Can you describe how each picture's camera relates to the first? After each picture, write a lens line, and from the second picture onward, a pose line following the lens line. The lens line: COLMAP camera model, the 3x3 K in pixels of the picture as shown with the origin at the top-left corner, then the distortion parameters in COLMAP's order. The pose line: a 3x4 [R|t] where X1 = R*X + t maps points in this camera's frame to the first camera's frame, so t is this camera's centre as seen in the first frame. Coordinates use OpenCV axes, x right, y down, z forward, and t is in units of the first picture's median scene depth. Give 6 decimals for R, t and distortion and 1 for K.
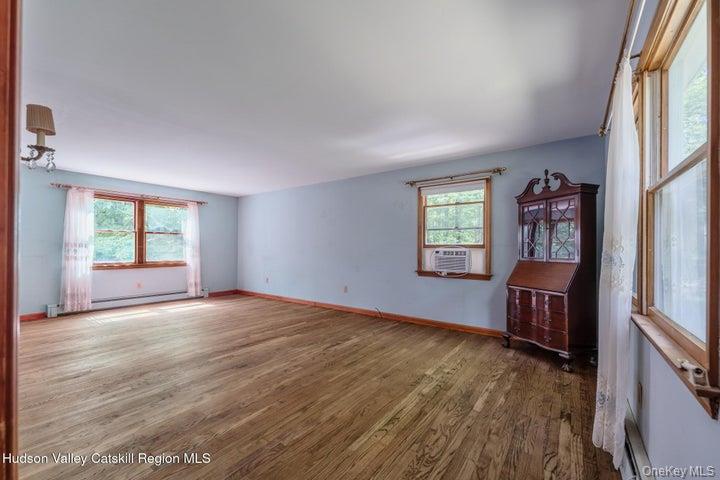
lens RADIAL K [[291.0, 0, 353.2], [0, 291.0, 241.3], [0, 0, 1]] dist [-0.000274, -0.000048]
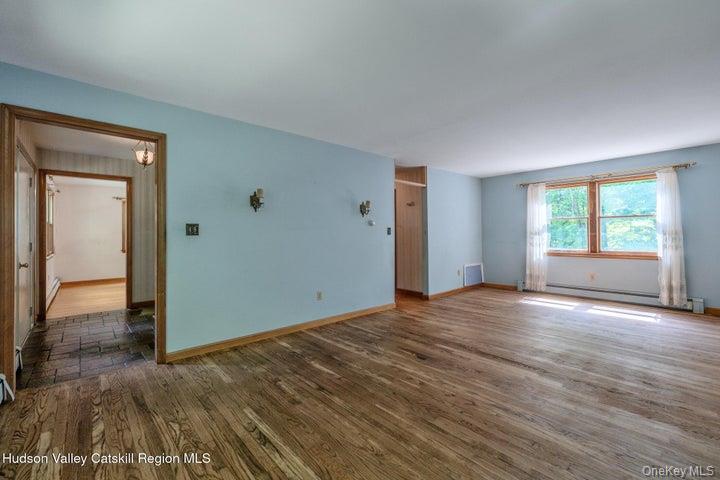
lens RADIAL K [[291.0, 0, 353.2], [0, 291.0, 241.3], [0, 0, 1]] dist [-0.000274, -0.000048]
pose [[-0.168641, 0.016390, -0.985541, 0.323215], [0.031352, 0.999445, 0.011257, 0.008999], [0.985179, -0.029000, -0.169061, 0.493520]]
